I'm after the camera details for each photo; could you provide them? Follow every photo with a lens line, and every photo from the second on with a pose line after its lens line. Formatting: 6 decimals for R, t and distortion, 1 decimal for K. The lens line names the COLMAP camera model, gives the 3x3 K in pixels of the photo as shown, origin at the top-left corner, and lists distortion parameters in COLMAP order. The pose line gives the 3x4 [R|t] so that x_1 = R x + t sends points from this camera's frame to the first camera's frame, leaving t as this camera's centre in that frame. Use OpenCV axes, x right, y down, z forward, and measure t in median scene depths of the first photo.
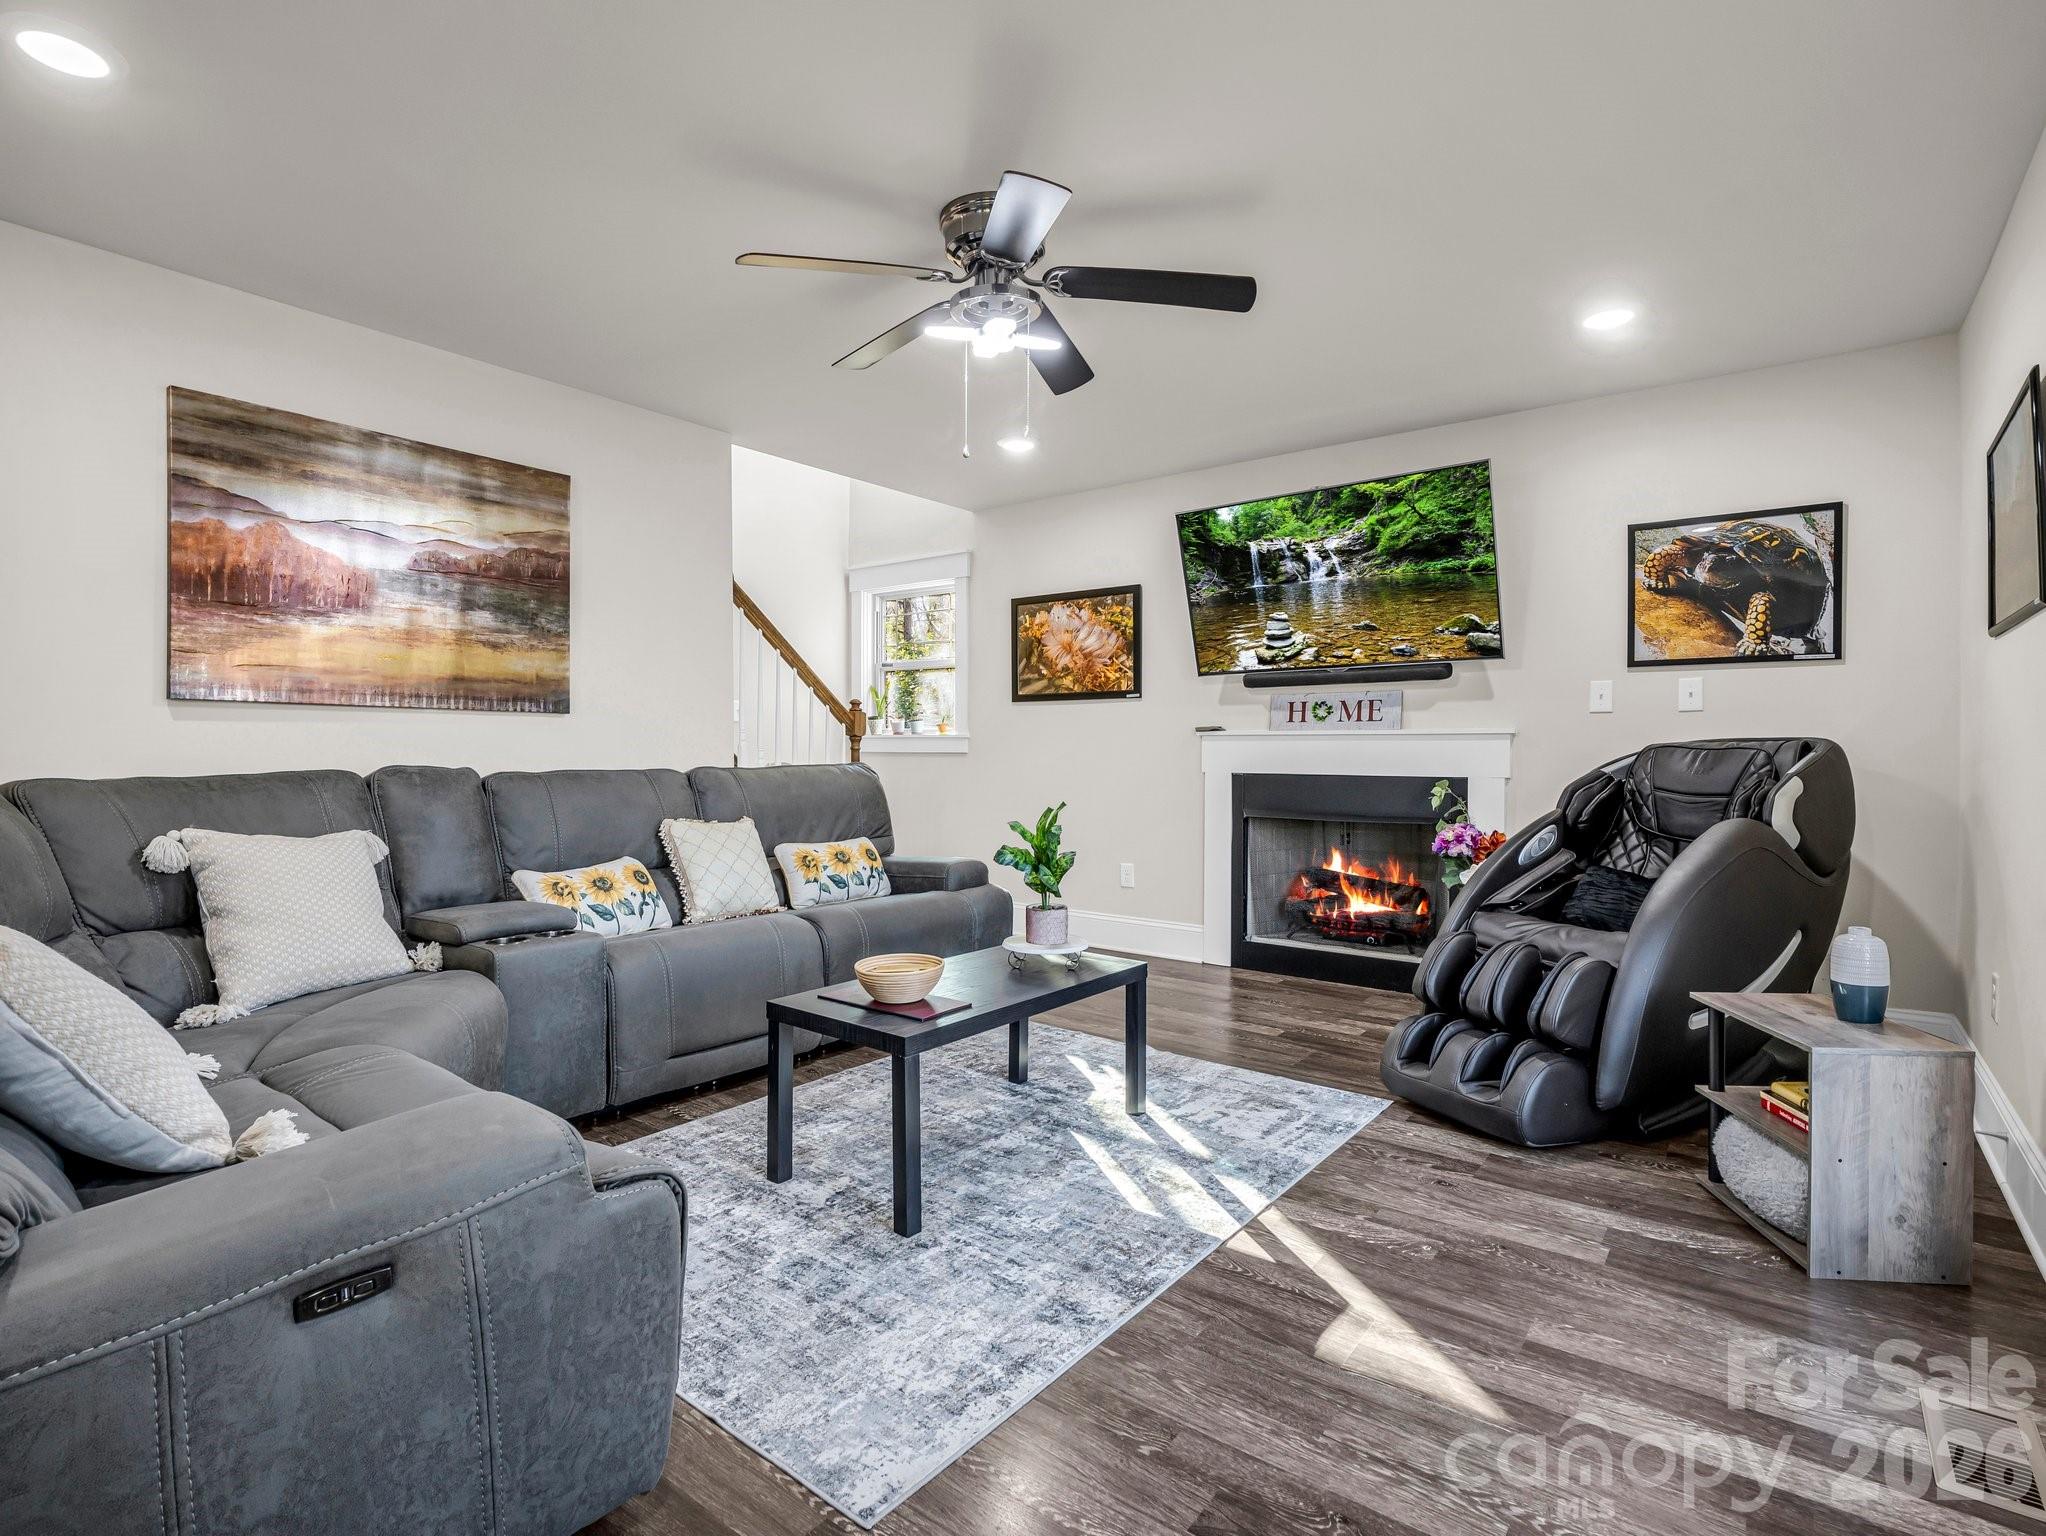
lens RADIAL K [[1025.6, 0, 974.7], [0, 1025.6, 751.4], [0, 0, 1]] dist [0.007458, -0.025136]
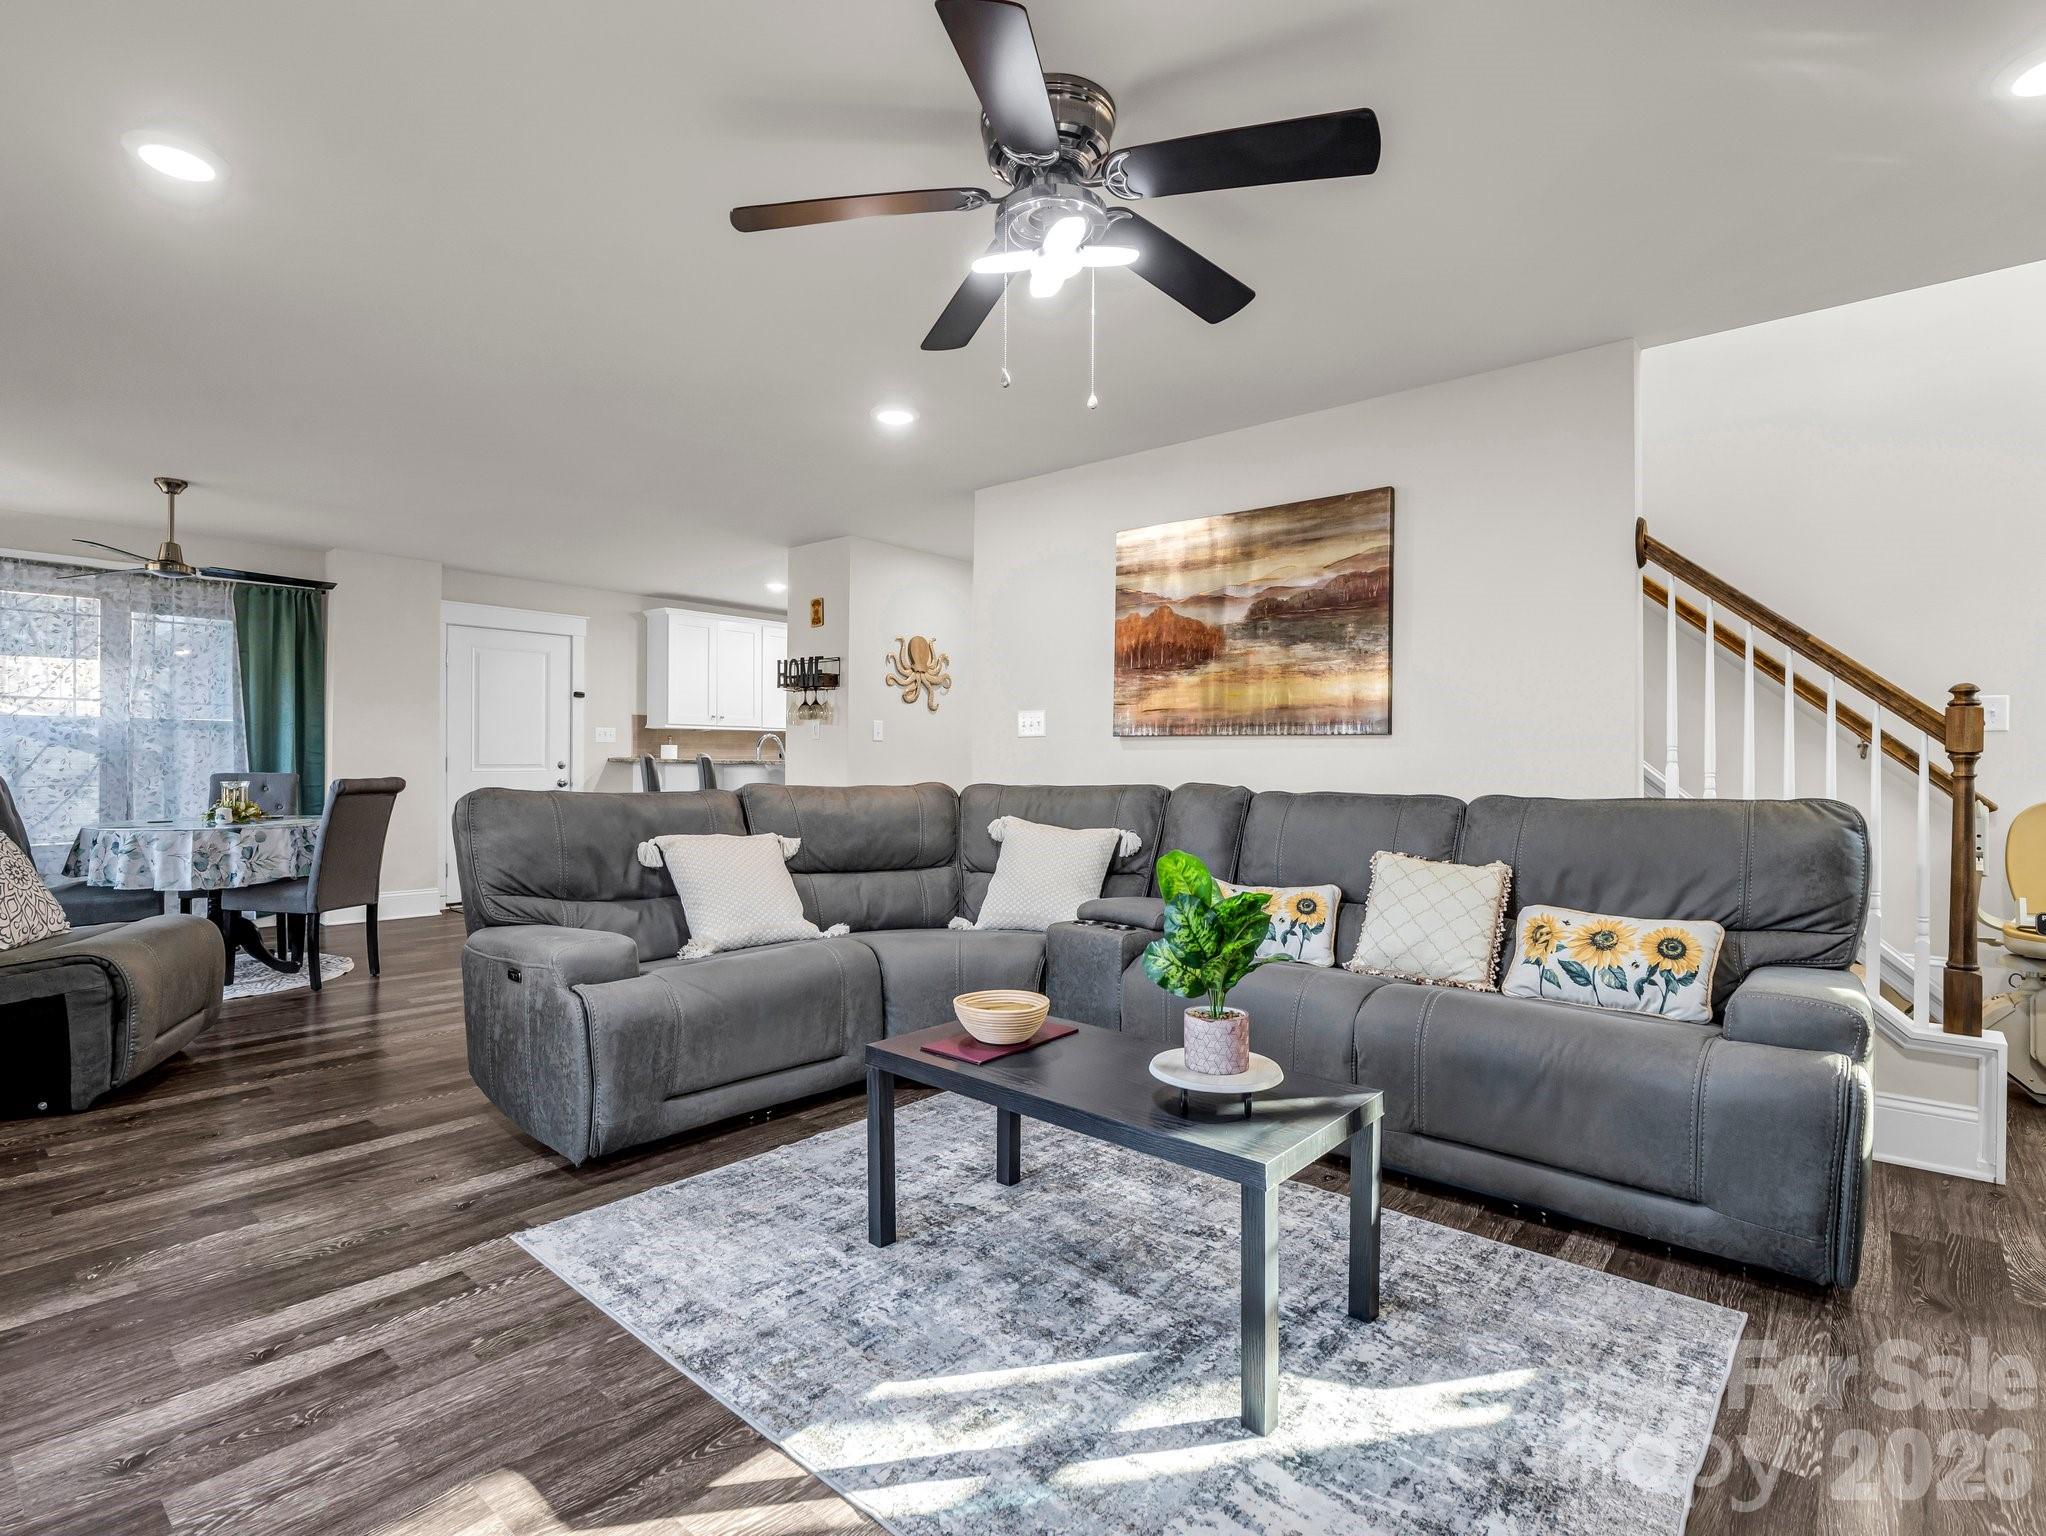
lens RADIAL K [[997.4, 0, 1013.1], [0, 997.4, 757.3], [0, 0, 1]] dist [-0.012937, -0.000618]
pose [[-0.029777, -0.008575, -0.999520, 0.714968], [-0.009780, 0.999918, -0.008287, -0.005790], [0.999509, 0.009529, -0.029859, 0.893890]]
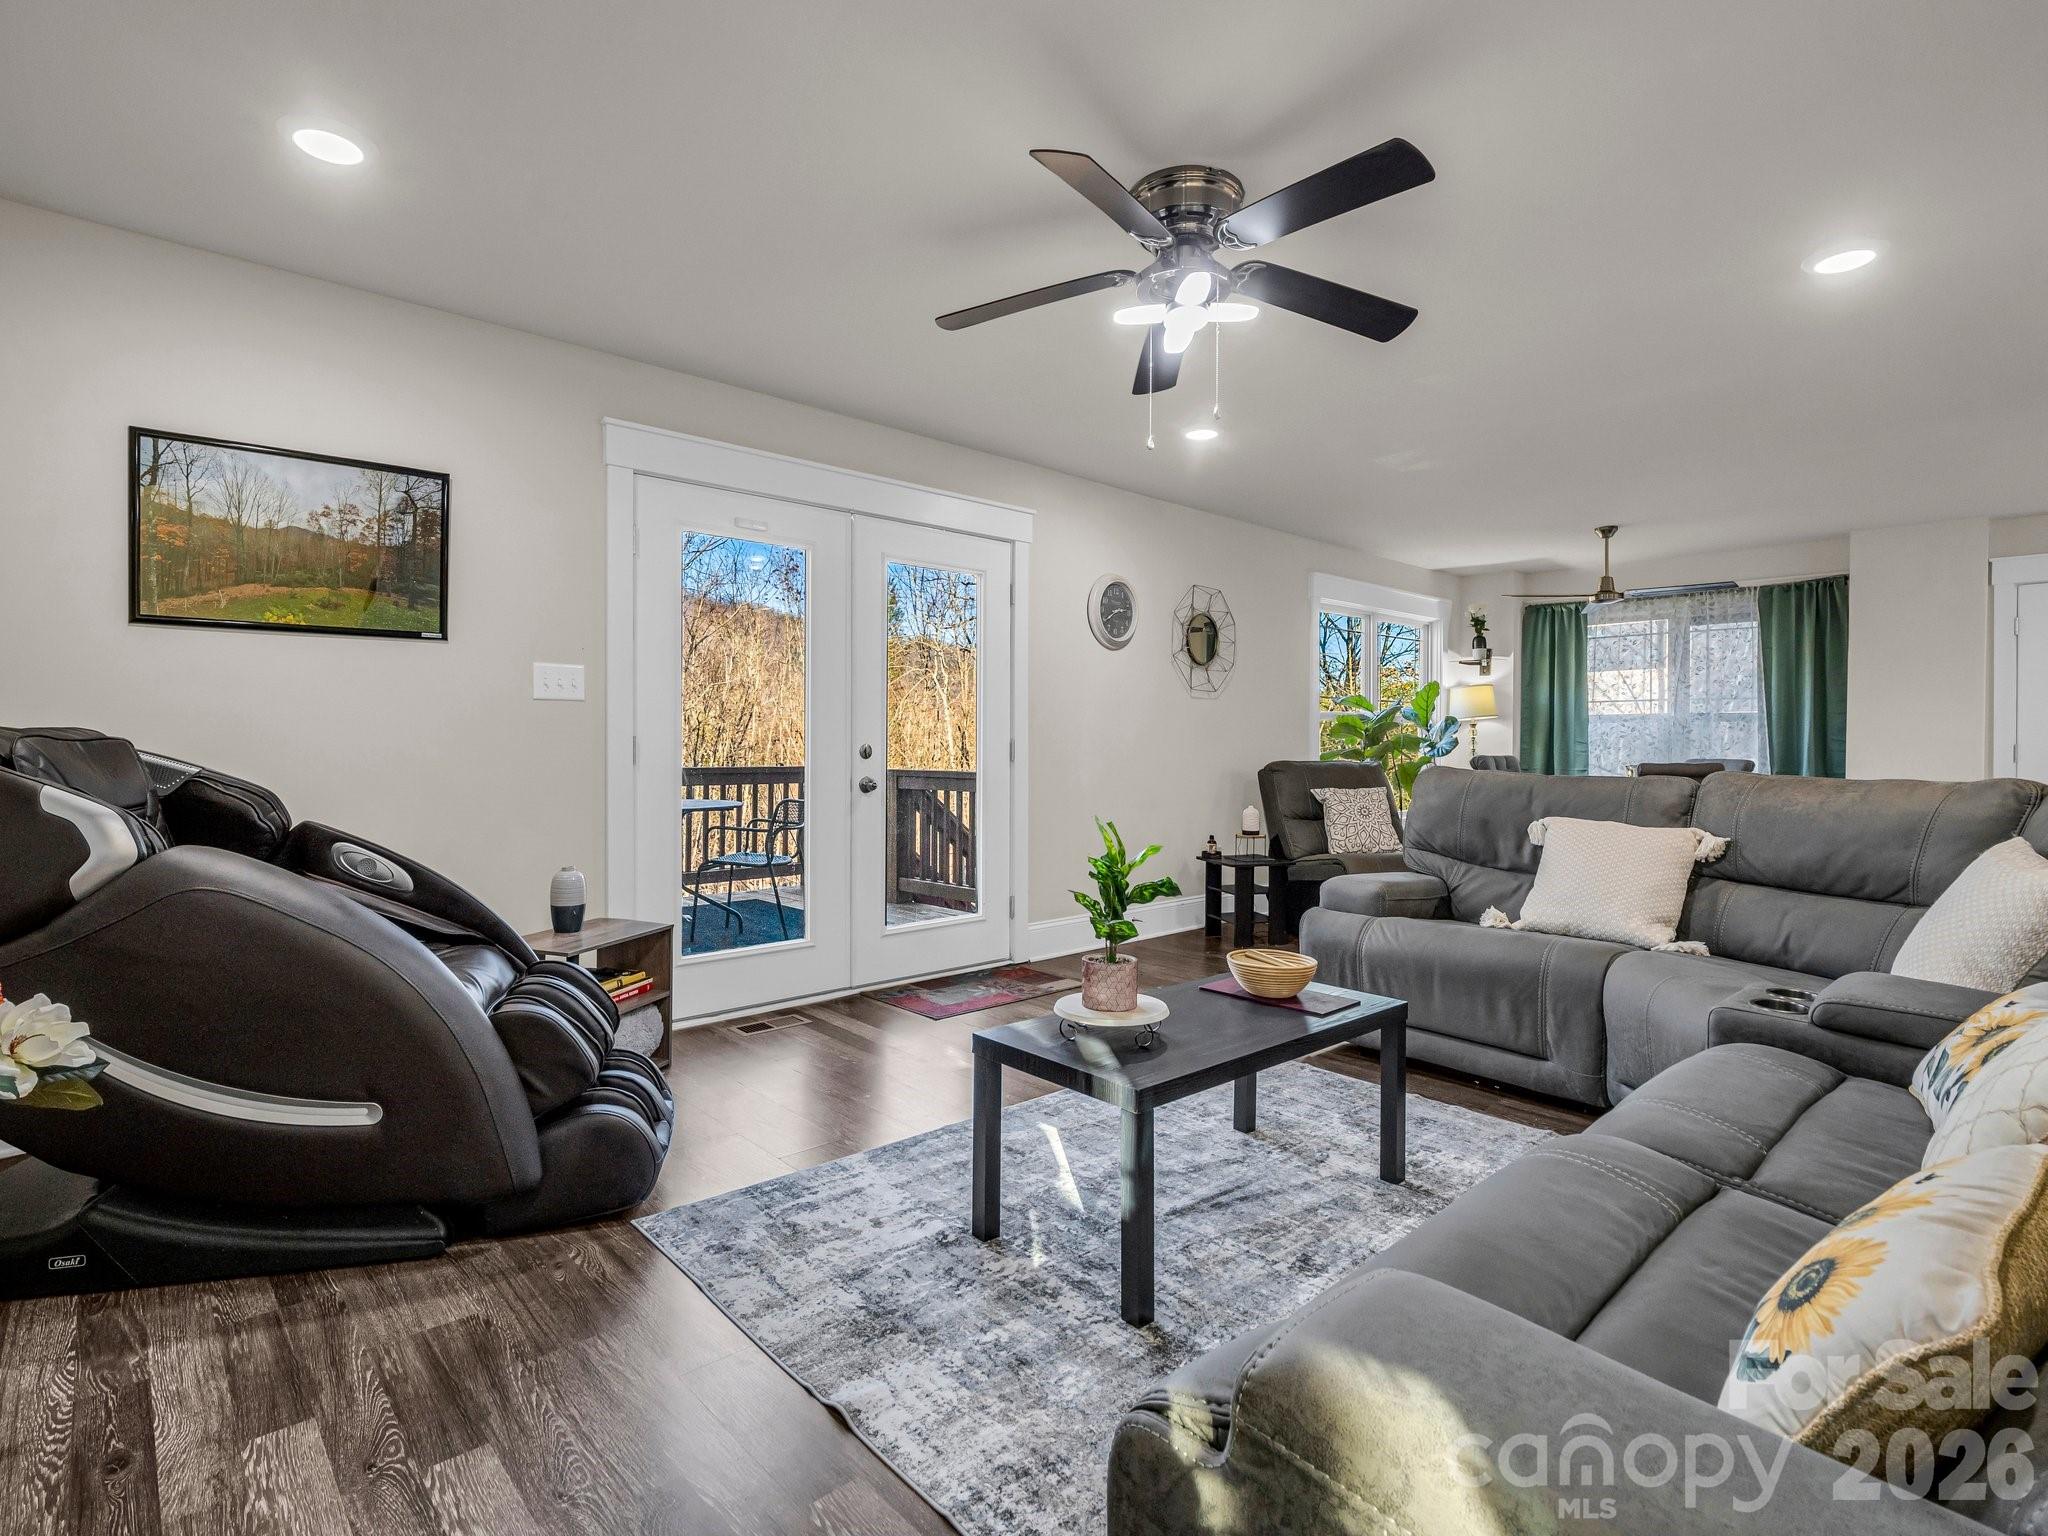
lens RADIAL K [[992.8, 0, 1019.1], [0, 992.8, 760.2], [0, 0, 1]] dist [-0.001173, -0.001109]
pose [[-0.991208, -0.010423, 0.131905, 0.041793], [-0.007624, 0.999735, 0.021704, -0.009888], [-0.132097, 0.020507, -0.991025, 1.735443]]
